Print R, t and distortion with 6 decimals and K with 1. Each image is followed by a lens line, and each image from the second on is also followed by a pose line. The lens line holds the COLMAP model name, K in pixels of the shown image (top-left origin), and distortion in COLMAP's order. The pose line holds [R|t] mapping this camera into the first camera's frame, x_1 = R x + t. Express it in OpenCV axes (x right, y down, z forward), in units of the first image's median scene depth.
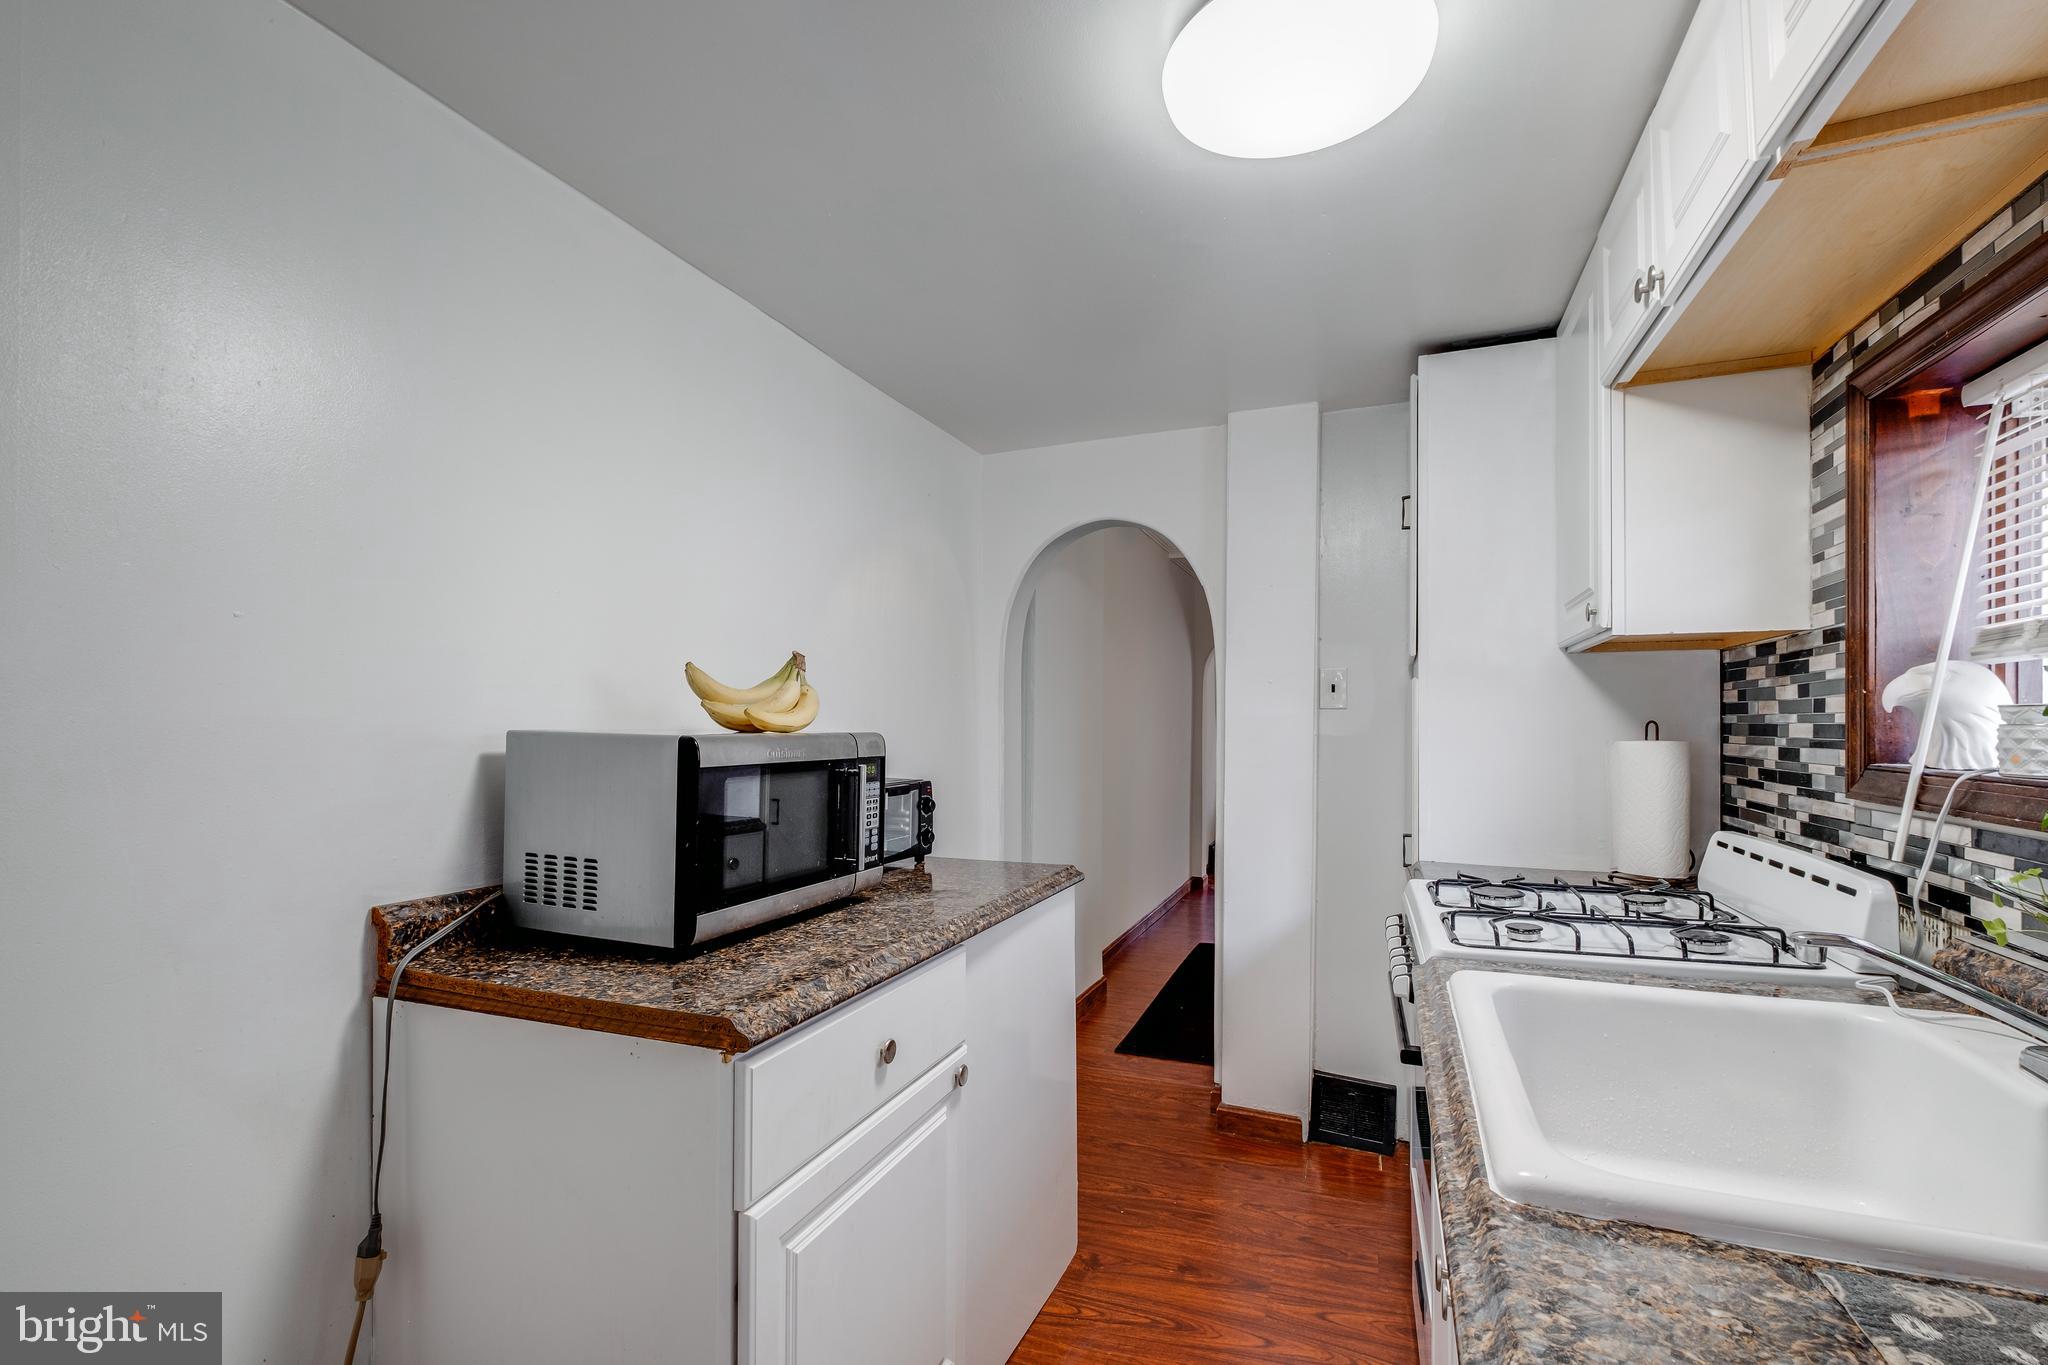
lens RADIAL K [[894.9, 0, 1078.3], [0, 894.9, 695.4], [0, 0, 1]] dist [0.005108, -0.007757]
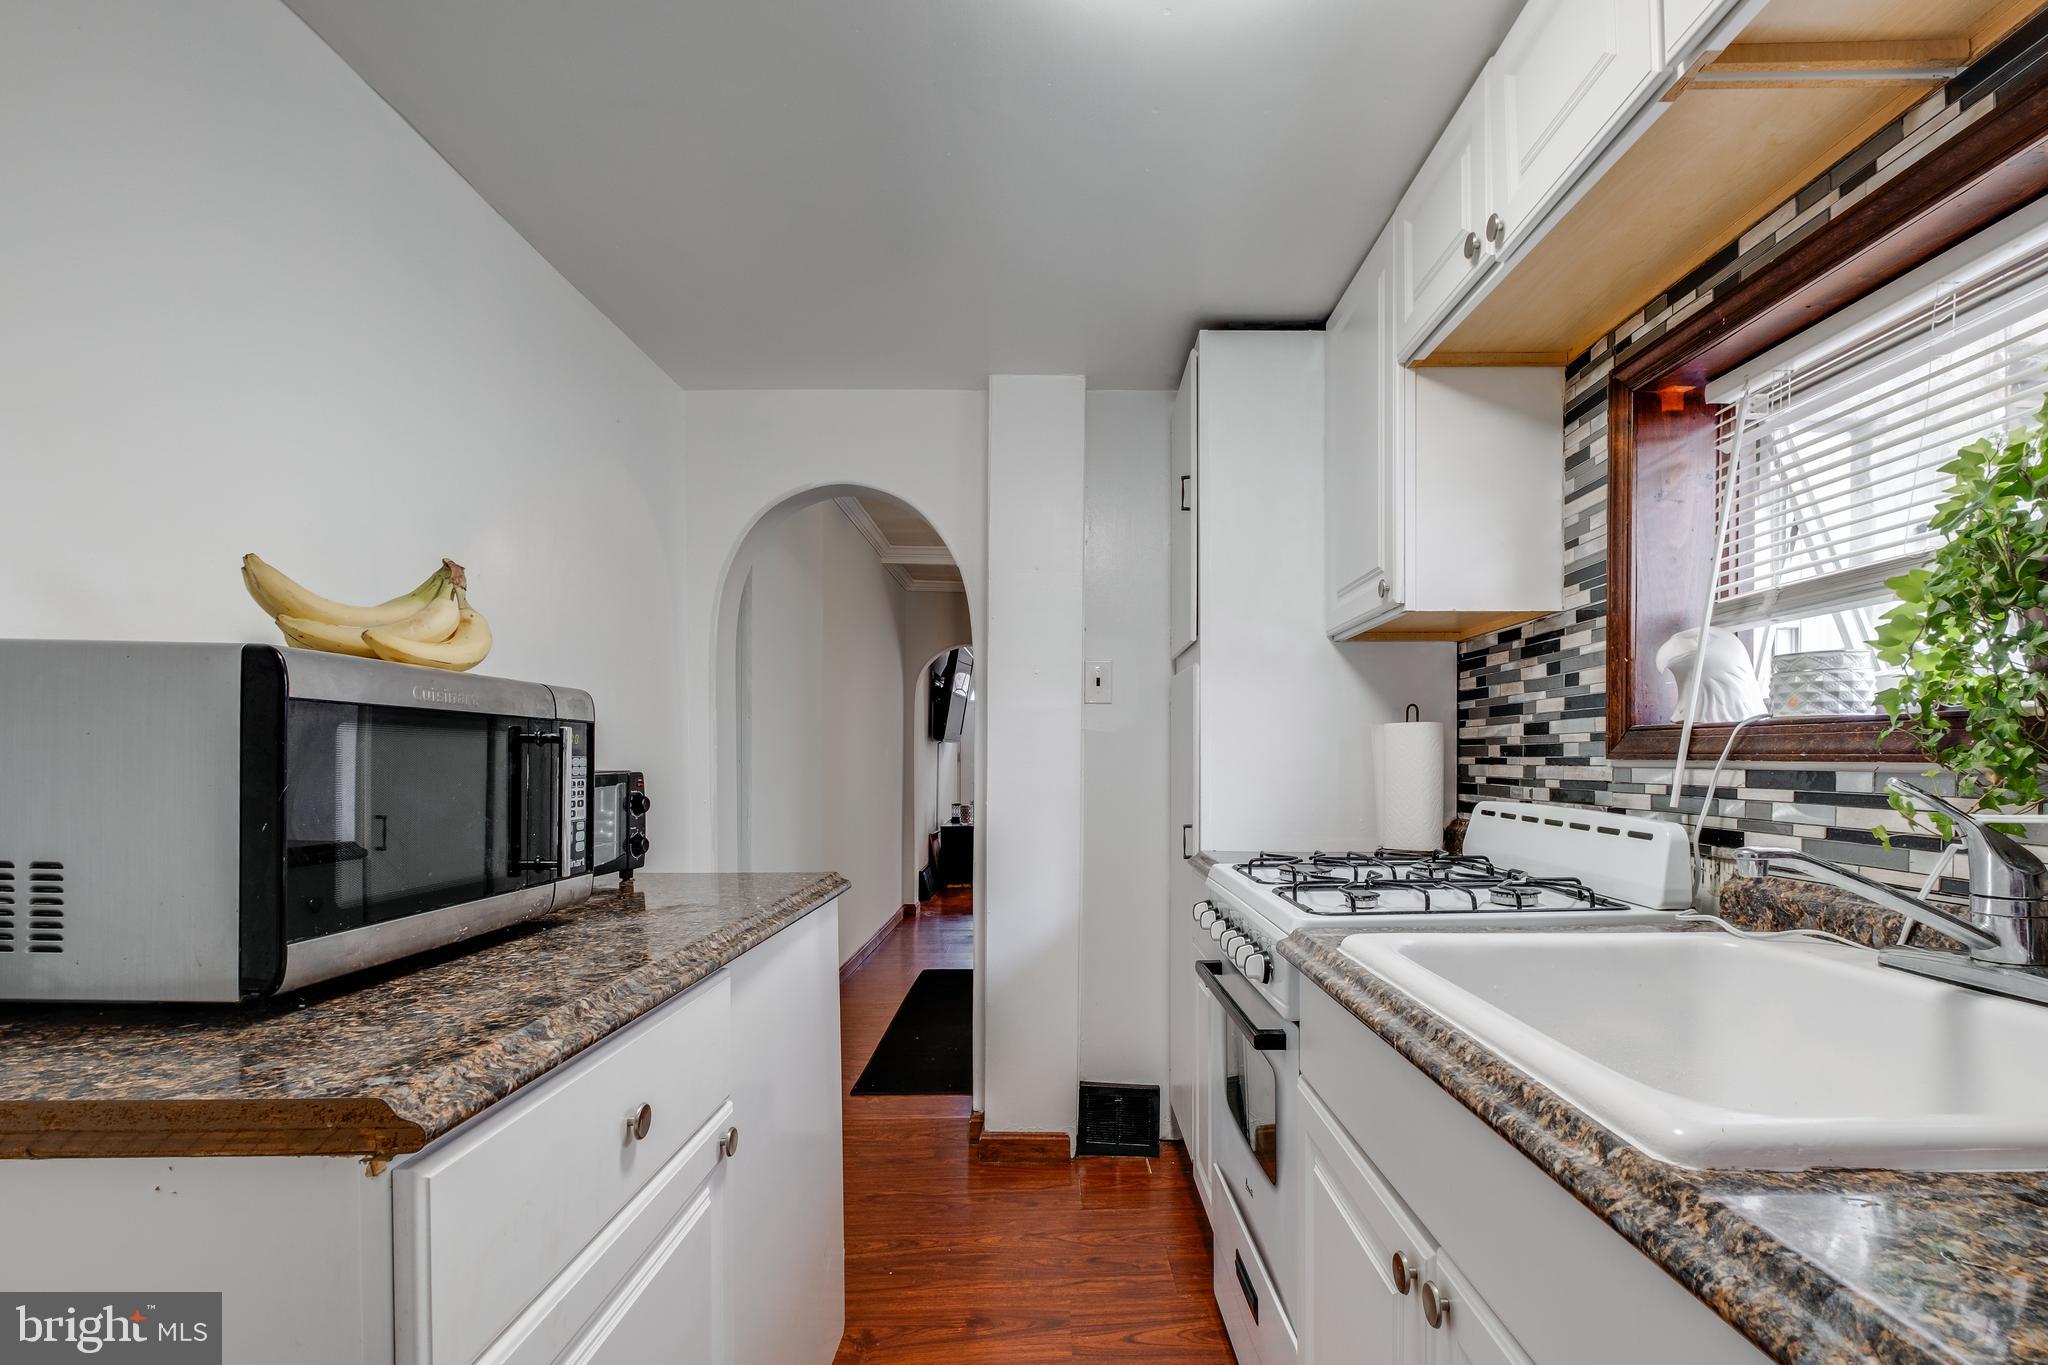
lens RADIAL K [[897.6, 0, 1101.1], [0, 897.6, 751.4], [0, 0, 1]] dist [0.004939, -0.005215]
pose [[0.931443, -0.003532, 0.363871, -0.101365], [-0.005406, 0.999708, 0.023542, 0.074010], [-0.363848, -0.023895, 0.931152, 0.182709]]
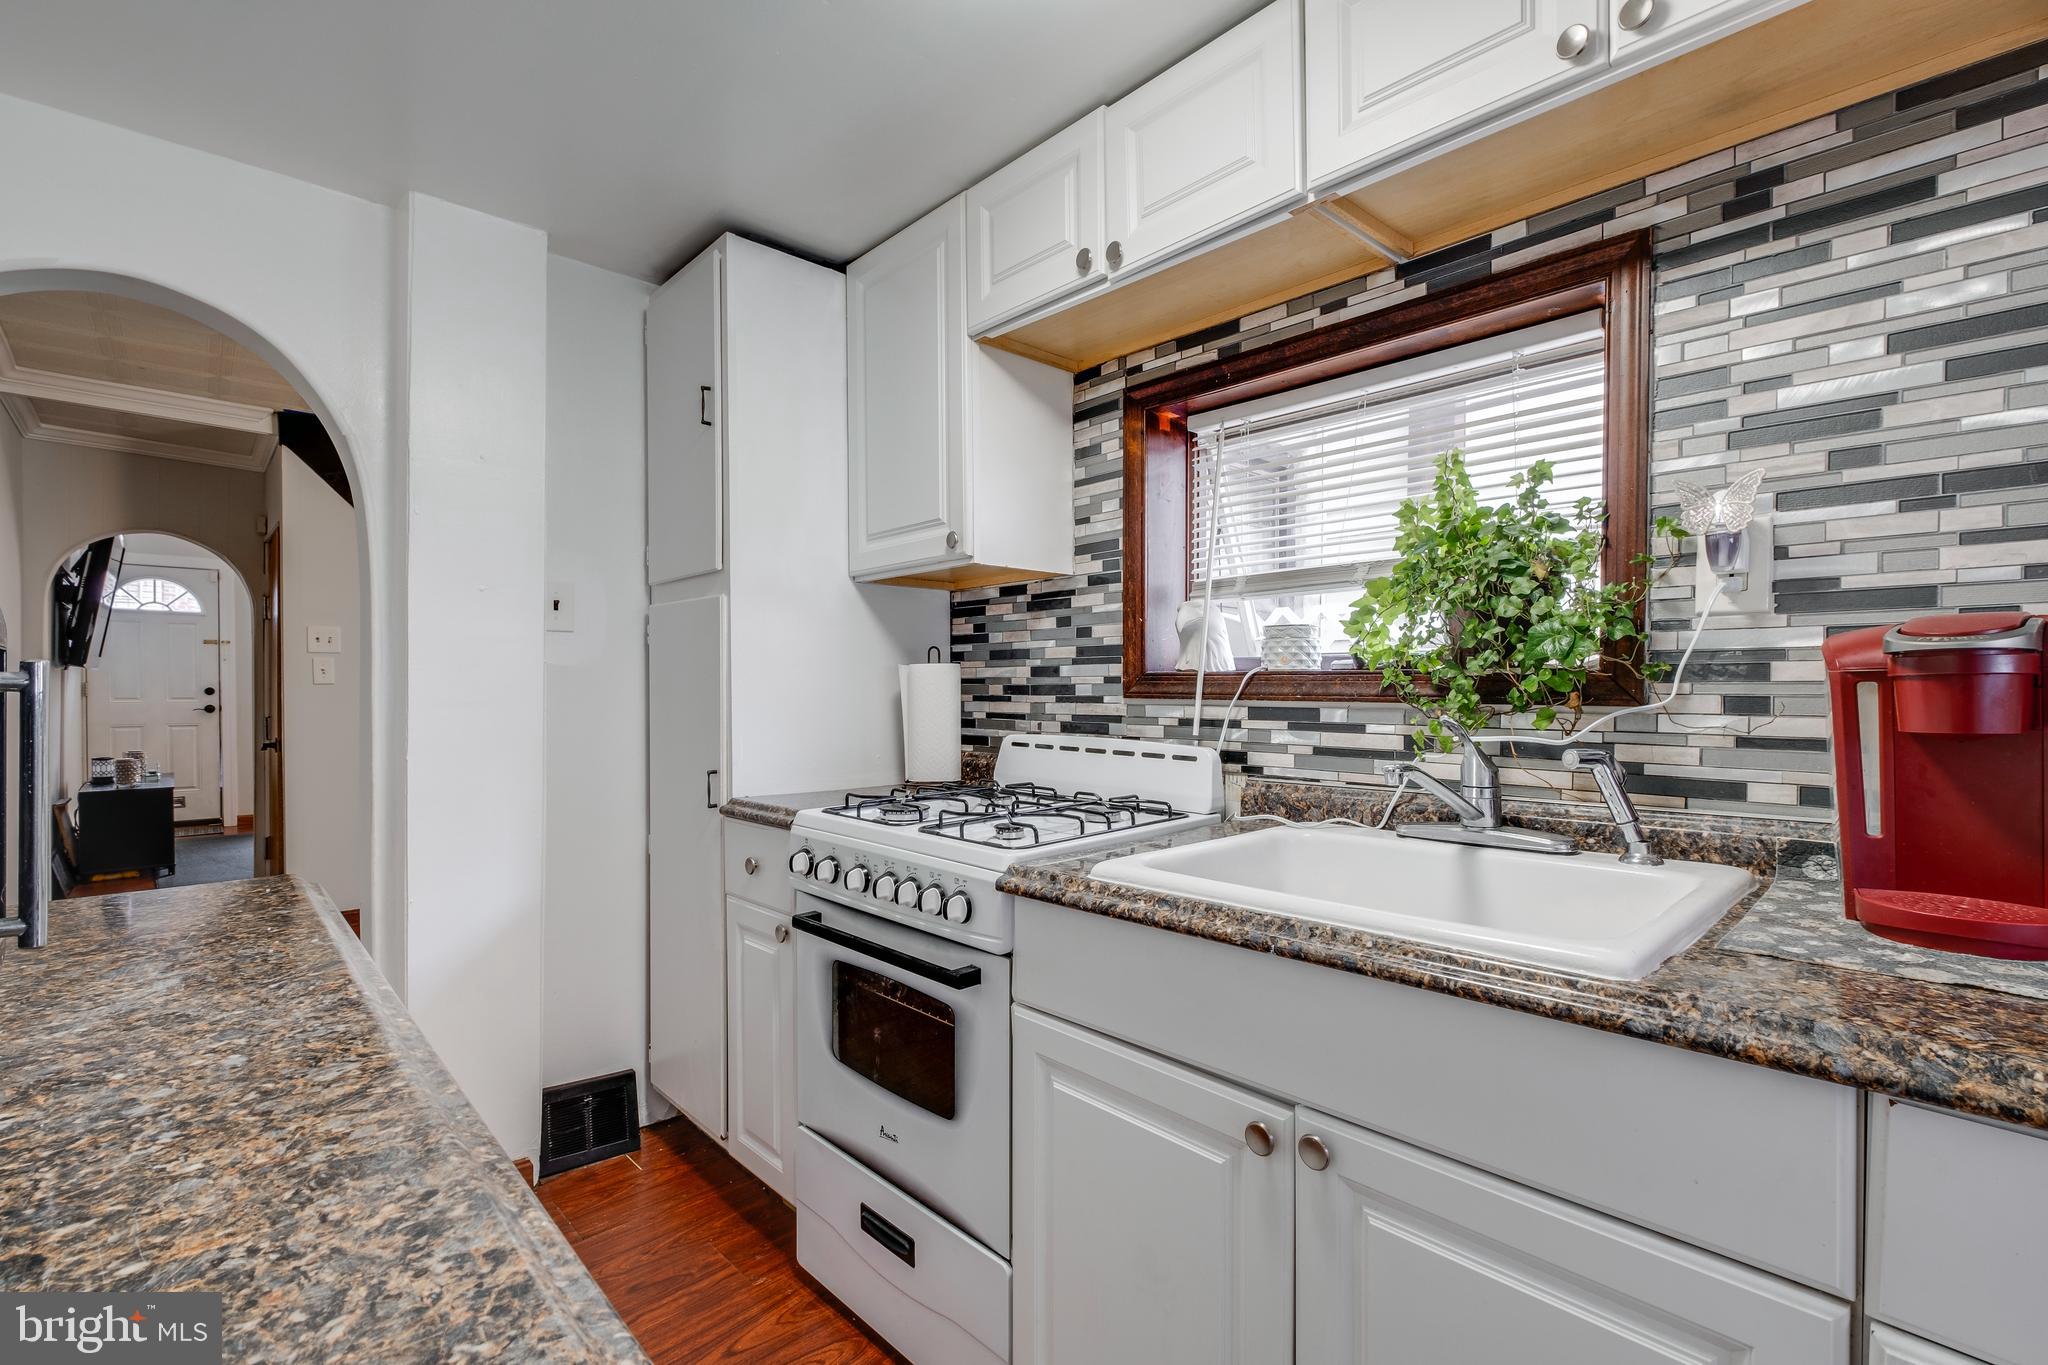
lens RADIAL K [[874.5, 0, 1024.0], [0, 874.5, 682.5], [0, 0, 1]] dist [0.008691, -0.005854]
pose [[0.472326, -0.000329, 0.881424, -0.348940], [-0.024309, 0.999615, 0.013400, 0.068646], [-0.881089, -0.027755, 0.472136, 0.450821]]
